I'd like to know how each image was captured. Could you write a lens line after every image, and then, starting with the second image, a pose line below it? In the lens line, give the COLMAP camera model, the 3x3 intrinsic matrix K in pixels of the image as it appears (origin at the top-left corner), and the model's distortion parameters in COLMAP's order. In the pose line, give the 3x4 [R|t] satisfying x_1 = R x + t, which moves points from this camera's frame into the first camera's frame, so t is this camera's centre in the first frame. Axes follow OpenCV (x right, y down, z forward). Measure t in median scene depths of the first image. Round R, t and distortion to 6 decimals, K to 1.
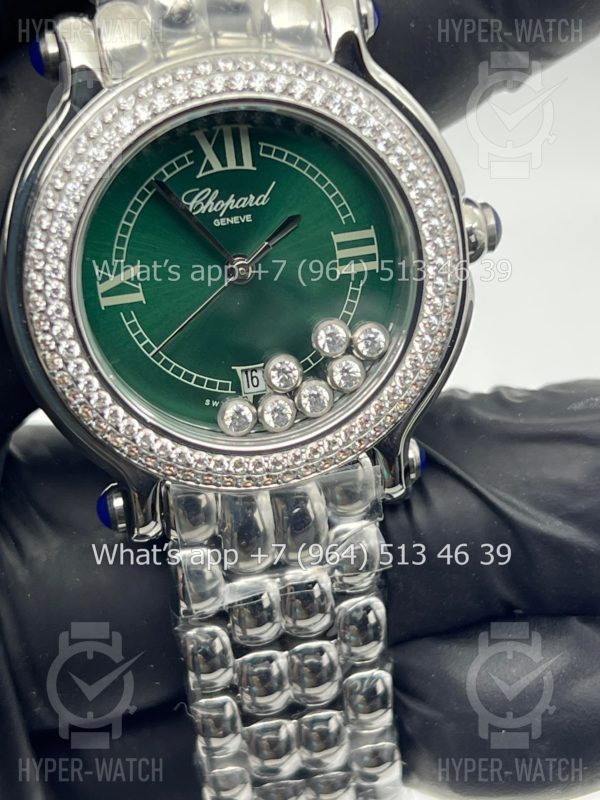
lens RADIAL K [[1782.1, 0, 300.0], [0, 1782.1, 400.0], [0, 0, 1]] dist [0.103539, -0.507943]
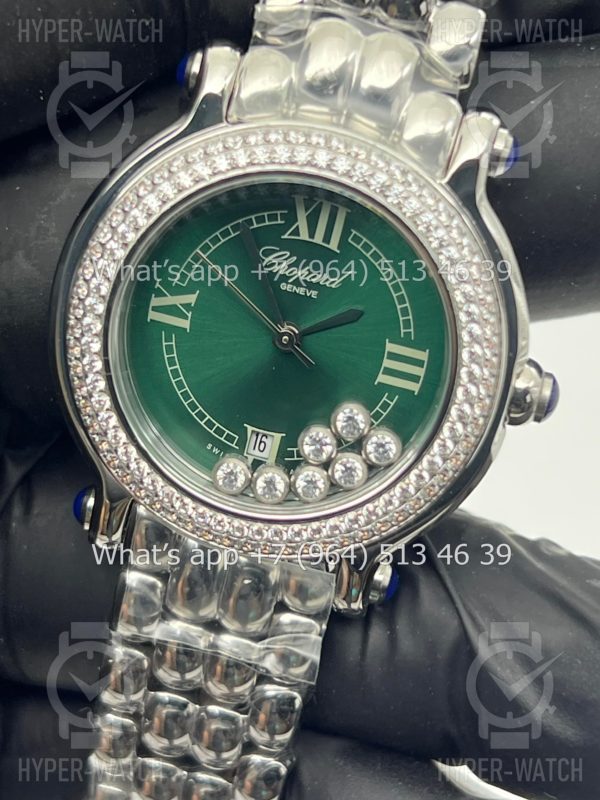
lens RADIAL K [[1782.1, 0, 300.0], [0, 1782.1, 400.0], [0, 0, 1]] dist [0.103539, -0.507943]
pose [[0.900586, 0.395147, -0.181119, 0.170148], [-0.399299, 0.916706, 0.014527, -0.059135], [0.171774, 0.059238, 0.983354, 0.016129]]
